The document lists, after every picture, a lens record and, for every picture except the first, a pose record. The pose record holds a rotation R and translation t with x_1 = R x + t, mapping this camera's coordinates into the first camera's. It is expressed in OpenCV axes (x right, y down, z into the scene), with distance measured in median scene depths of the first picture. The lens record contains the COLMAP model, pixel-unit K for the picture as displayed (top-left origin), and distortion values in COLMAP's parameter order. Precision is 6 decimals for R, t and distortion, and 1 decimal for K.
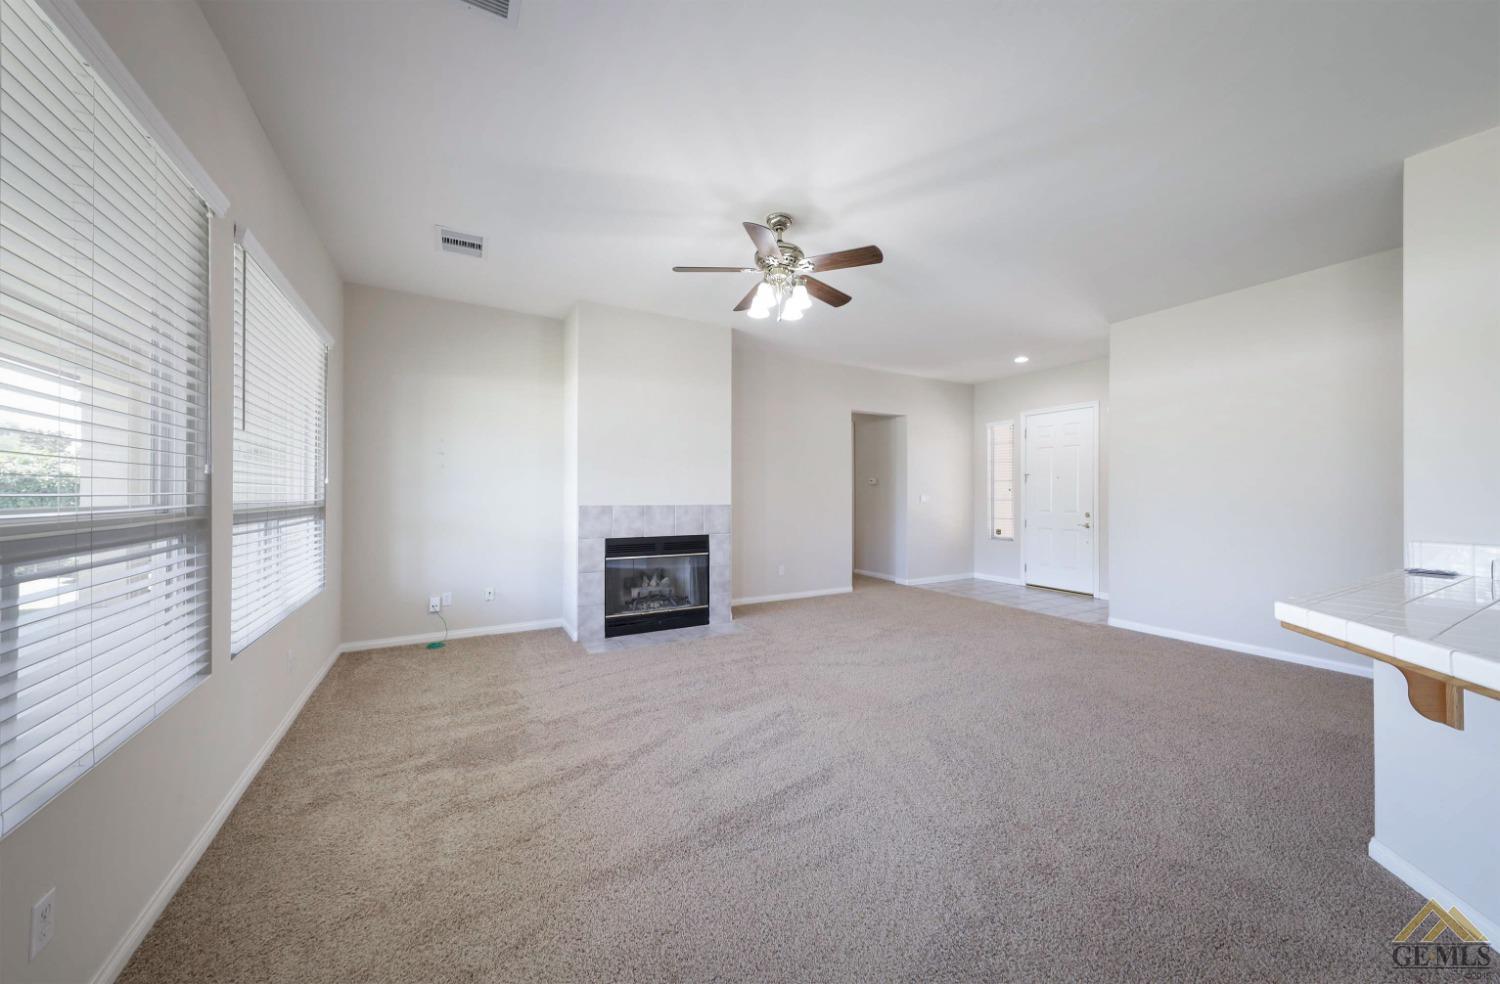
lens RADIAL K [[516.8, 0, 756.0], [0, 516.8, 493.4], [0, 0, 1]] dist [0.000537, -0.000044]
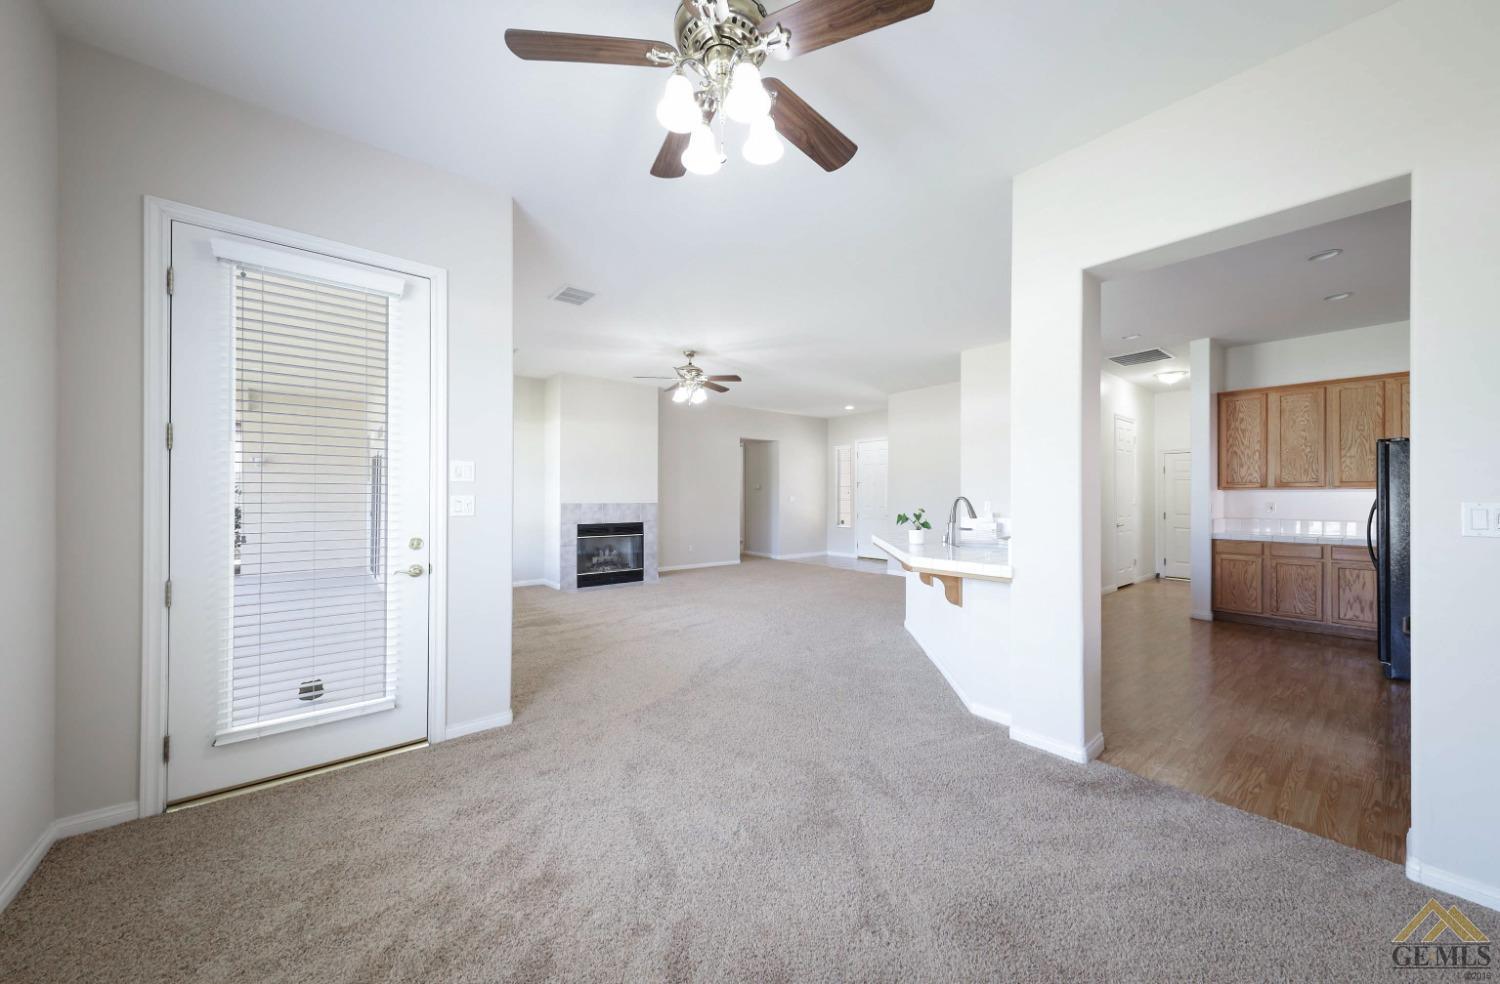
lens RADIAL K [[516.8, 0, 756.0], [0, 516.8, 493.4], [0, 0, 1]] dist [0.000537, -0.000044]
pose [[0.984439, 0.000958, 0.175725, -0.030905], [-0.000539, 0.999997, -0.002434, -0.002660], [-0.175727, 0.002301, 0.984436, -0.571582]]
